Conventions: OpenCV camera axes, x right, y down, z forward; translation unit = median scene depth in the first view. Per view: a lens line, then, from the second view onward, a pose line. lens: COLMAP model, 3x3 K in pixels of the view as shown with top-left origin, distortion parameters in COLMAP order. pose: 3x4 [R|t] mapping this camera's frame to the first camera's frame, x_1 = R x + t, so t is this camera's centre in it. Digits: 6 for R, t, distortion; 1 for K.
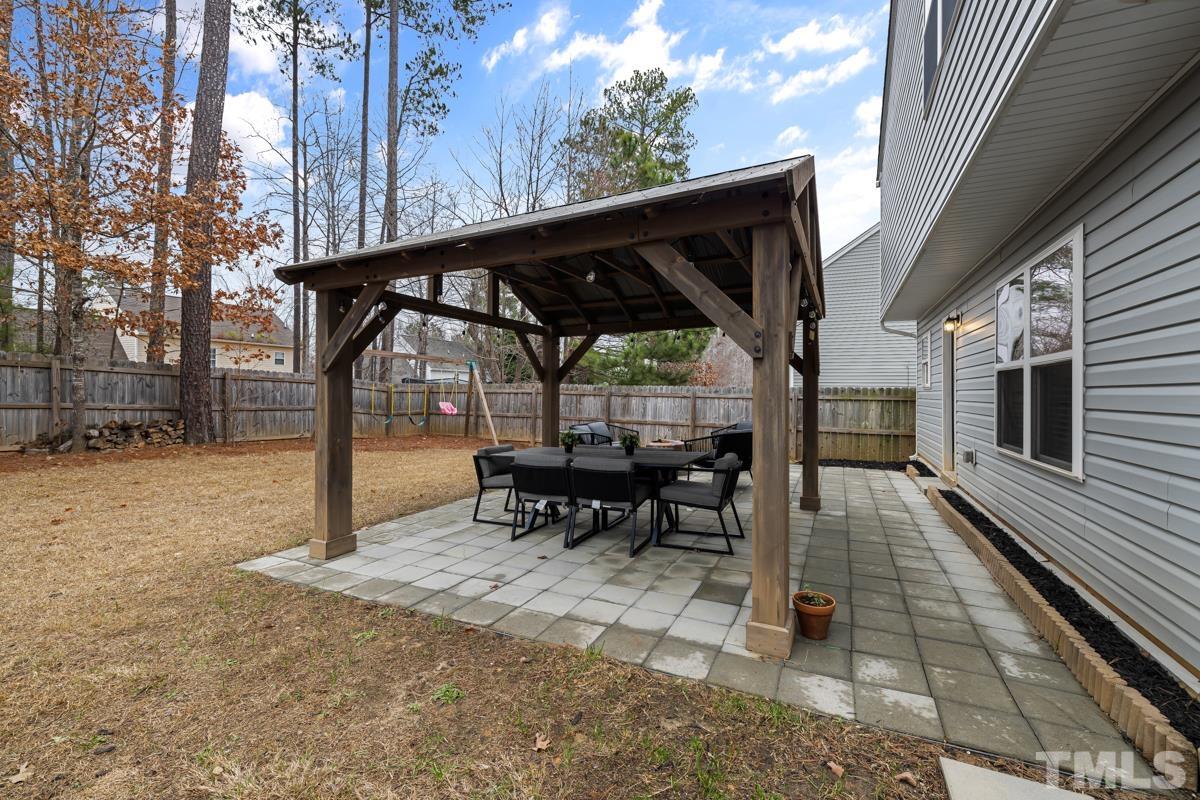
lens RADIAL K [[513.1, 0, 600.0], [0, 513.1, 400.0], [0, 0, 1]] dist [0.001286, -0.000019]
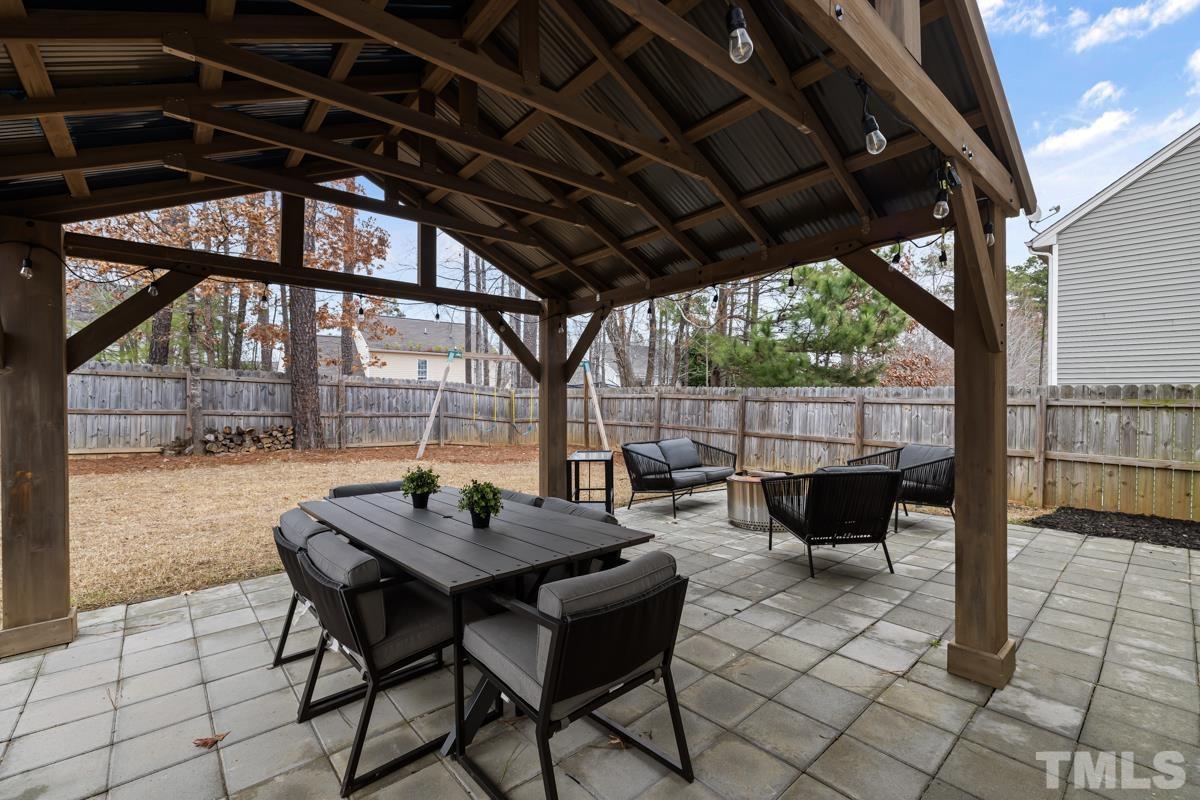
lens RADIAL K [[513.1, 0, 600.0], [0, 513.1, 400.0], [0, 0, 1]] dist [0.001286, -0.000019]
pose [[0.917022, -0.004452, -0.398812, 0.154525], [0.000604, 0.999952, -0.009774, -0.003110], [0.398836, 0.008722, 0.916981, 0.260452]]
